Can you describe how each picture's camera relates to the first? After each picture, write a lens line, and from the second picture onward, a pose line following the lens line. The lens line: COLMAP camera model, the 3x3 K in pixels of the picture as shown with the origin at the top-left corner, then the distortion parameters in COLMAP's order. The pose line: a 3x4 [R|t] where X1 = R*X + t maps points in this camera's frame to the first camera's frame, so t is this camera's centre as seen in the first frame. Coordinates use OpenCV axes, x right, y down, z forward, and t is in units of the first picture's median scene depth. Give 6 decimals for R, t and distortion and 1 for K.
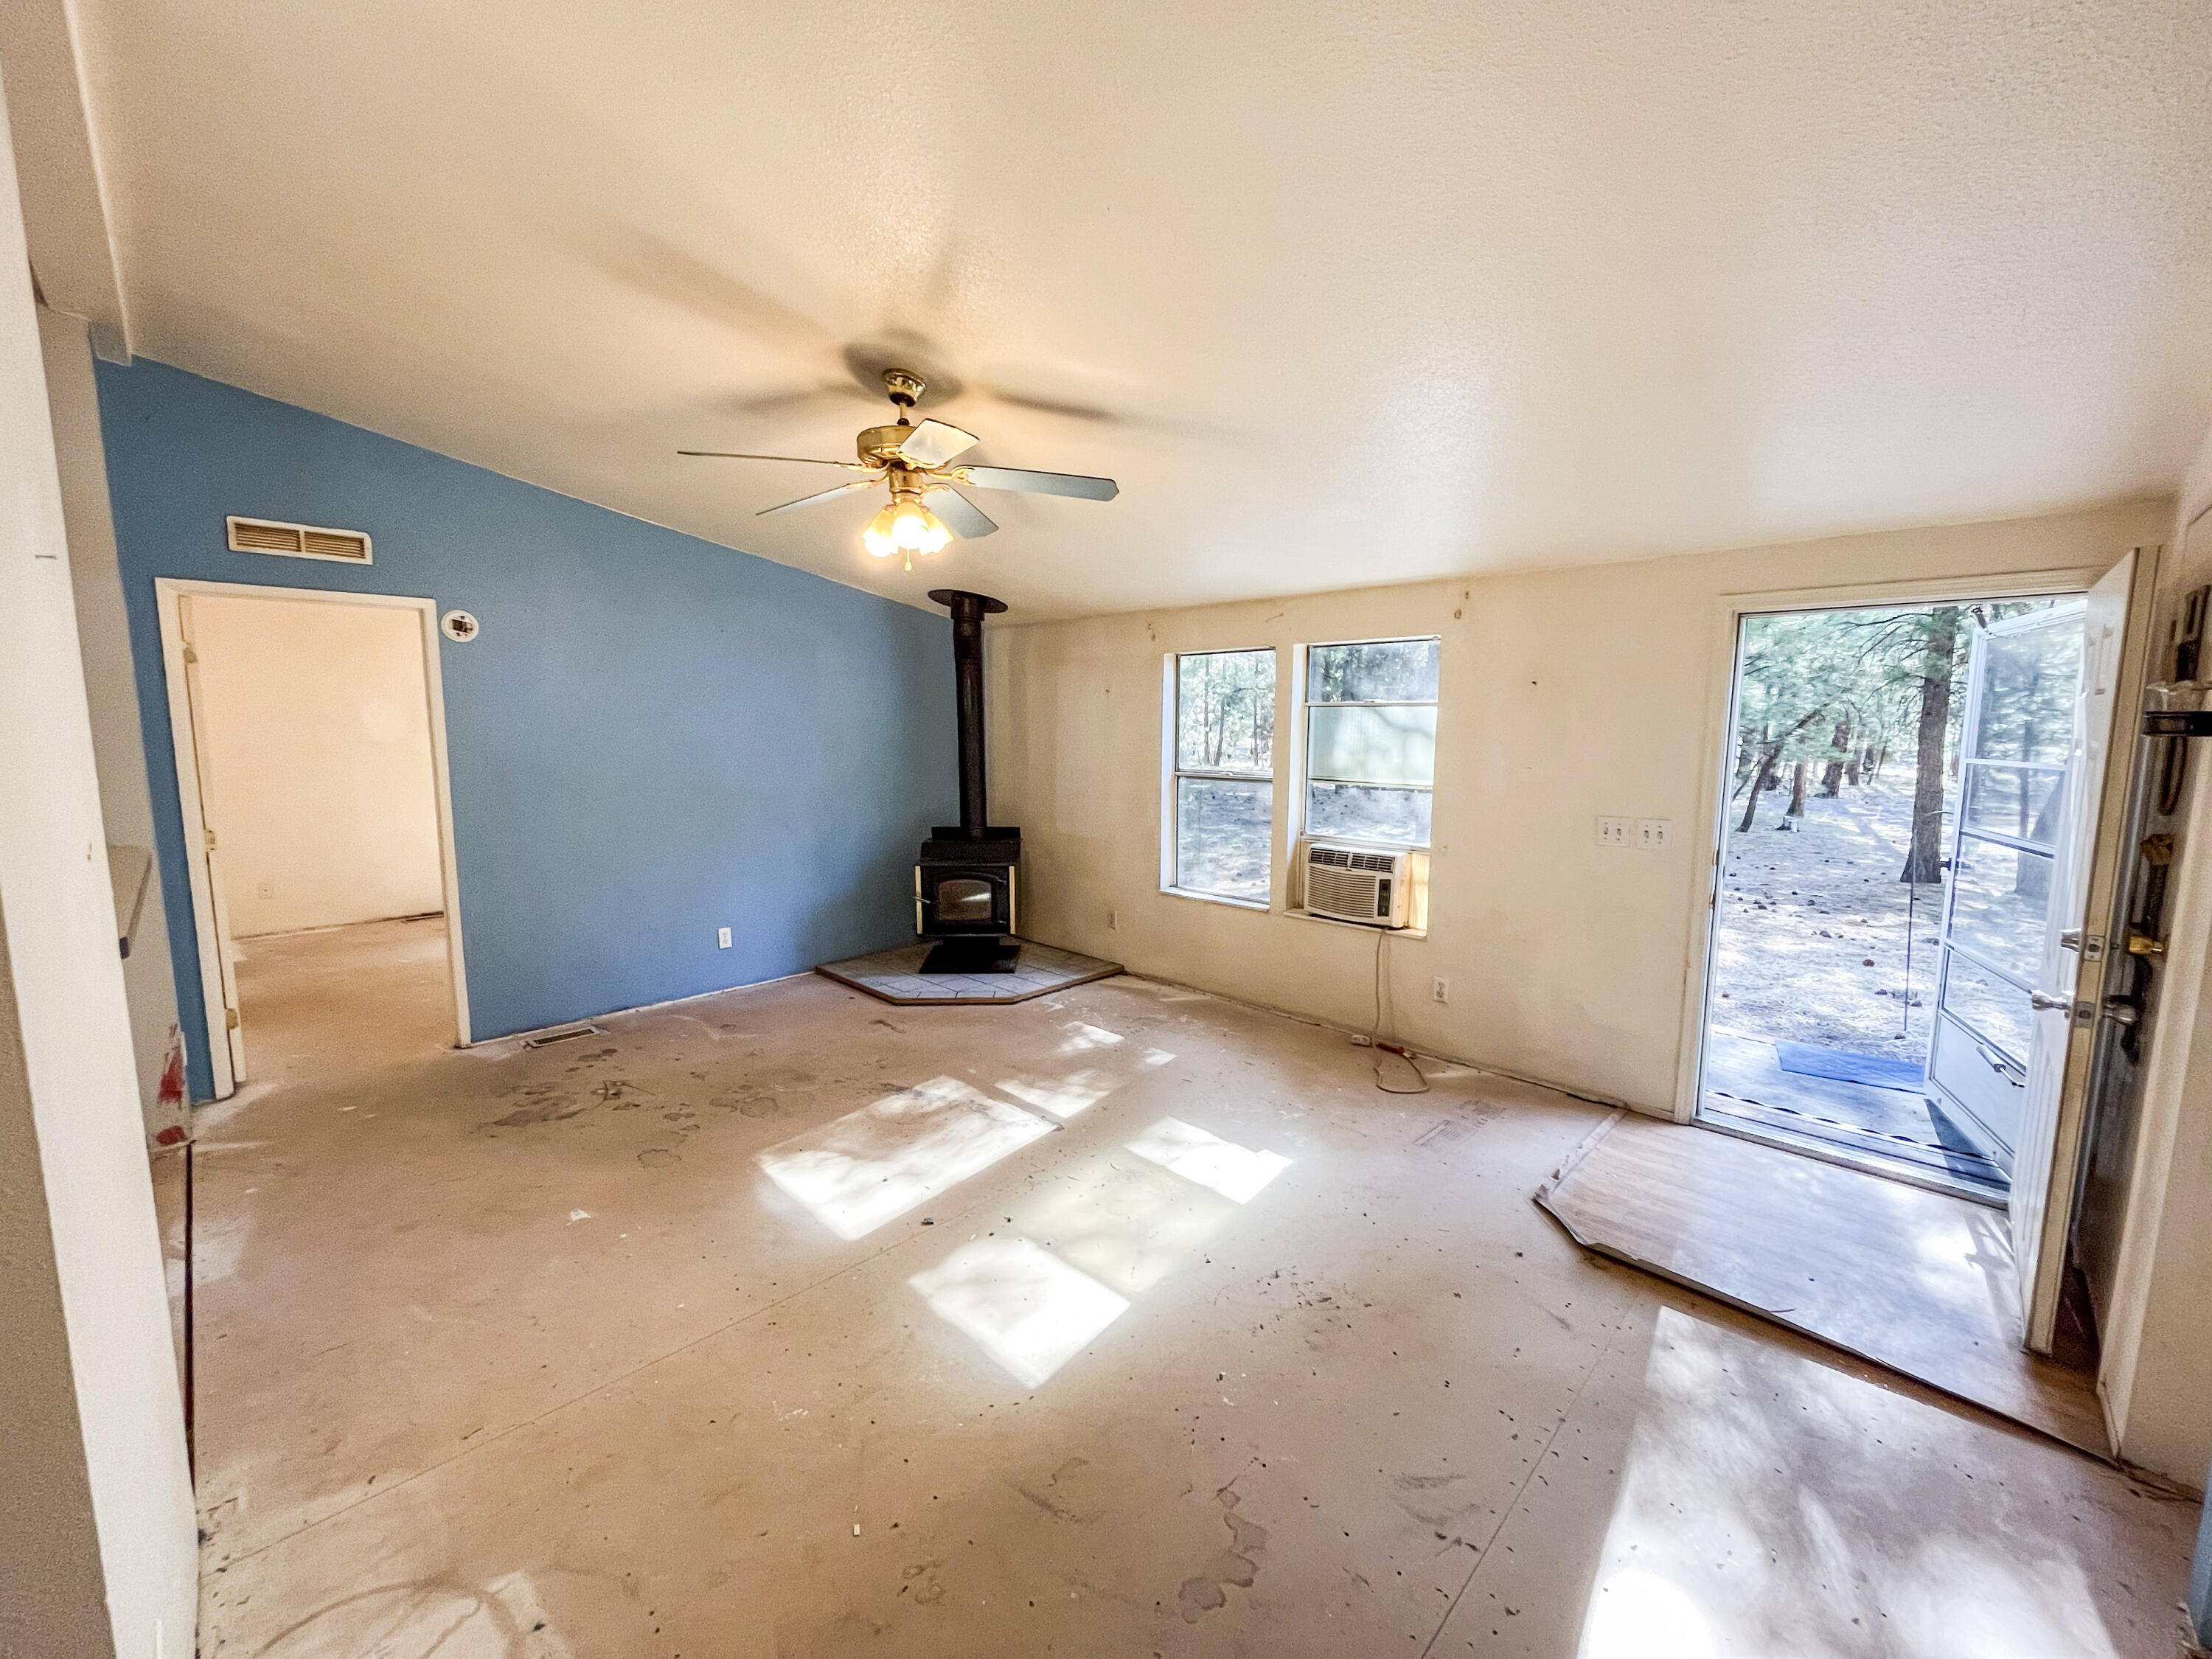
lens RADIAL K [[905.9, 0, 1118.3], [0, 905.9, 834.1], [0, 0, 1]] dist [-0.006981, -0.000127]
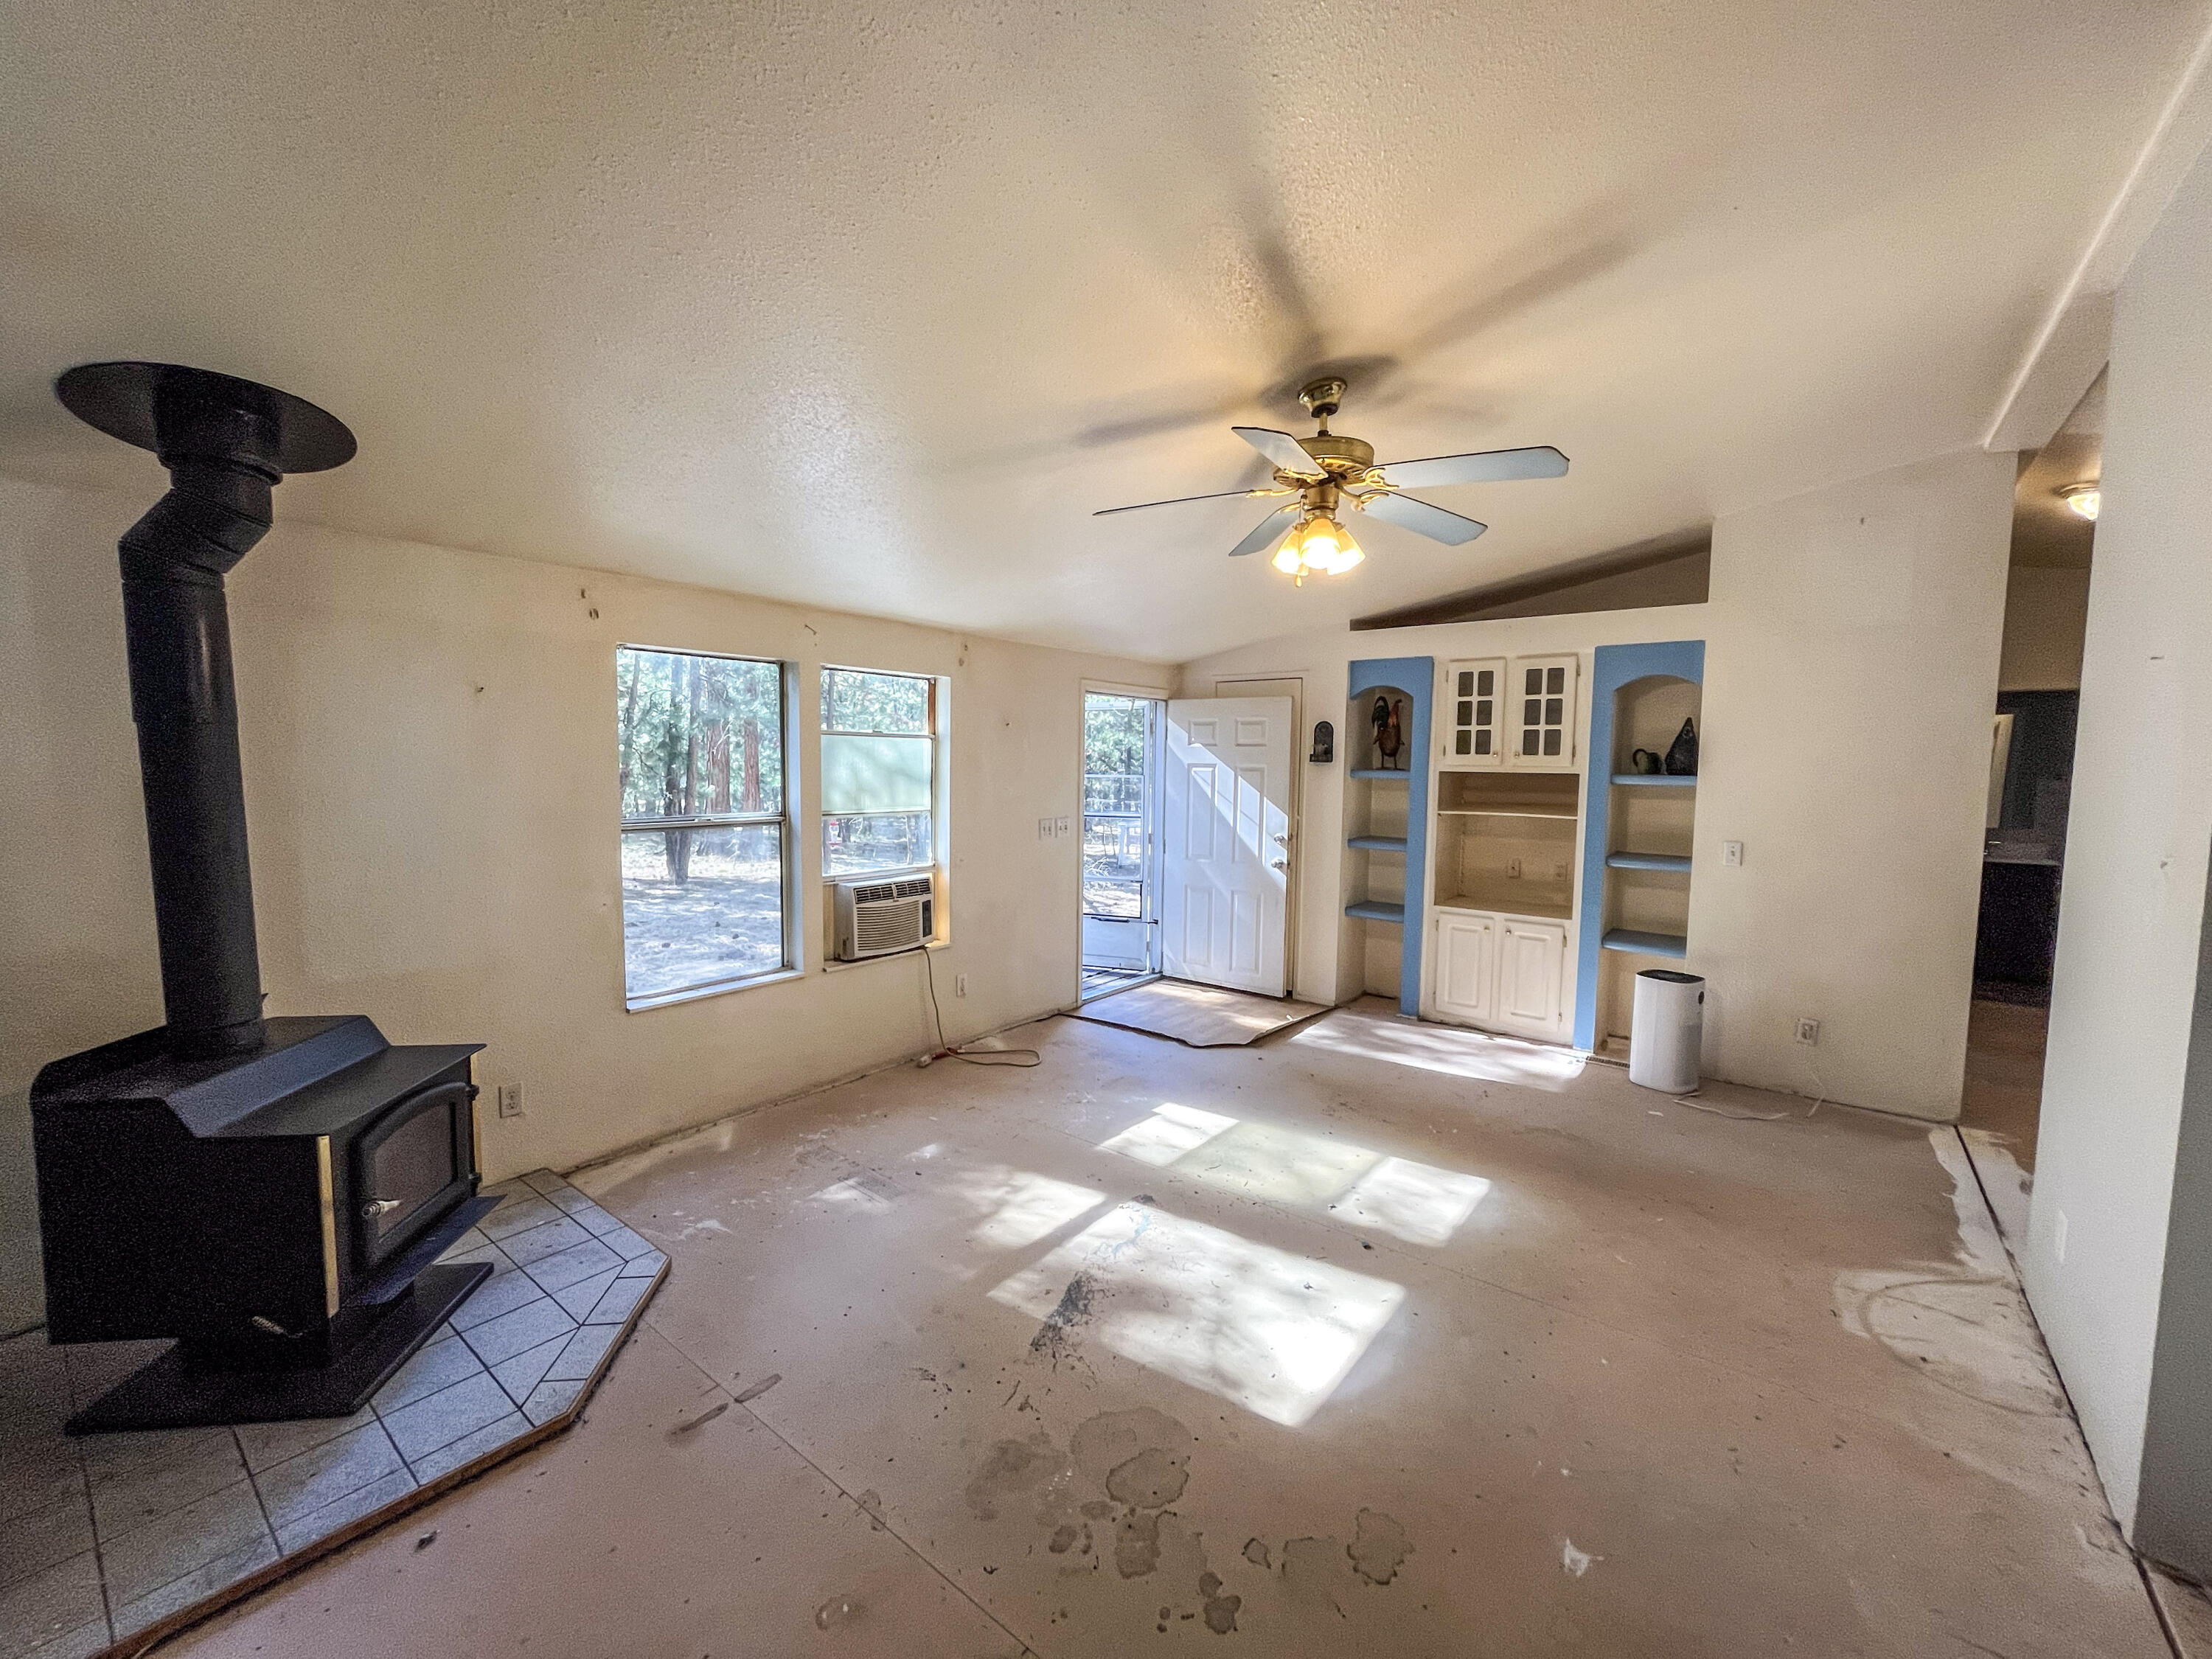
lens RADIAL K [[905.9, 0, 1089.0], [0, 905.9, 832.7], [0, 0, 1]] dist [-0.006981, -0.000127]
pose [[-0.103909, -0.085186, 0.990932, -0.758066], [0.112076, 0.988977, 0.096770, -0.108661], [-0.988252, 0.121115, -0.093216, 0.890143]]
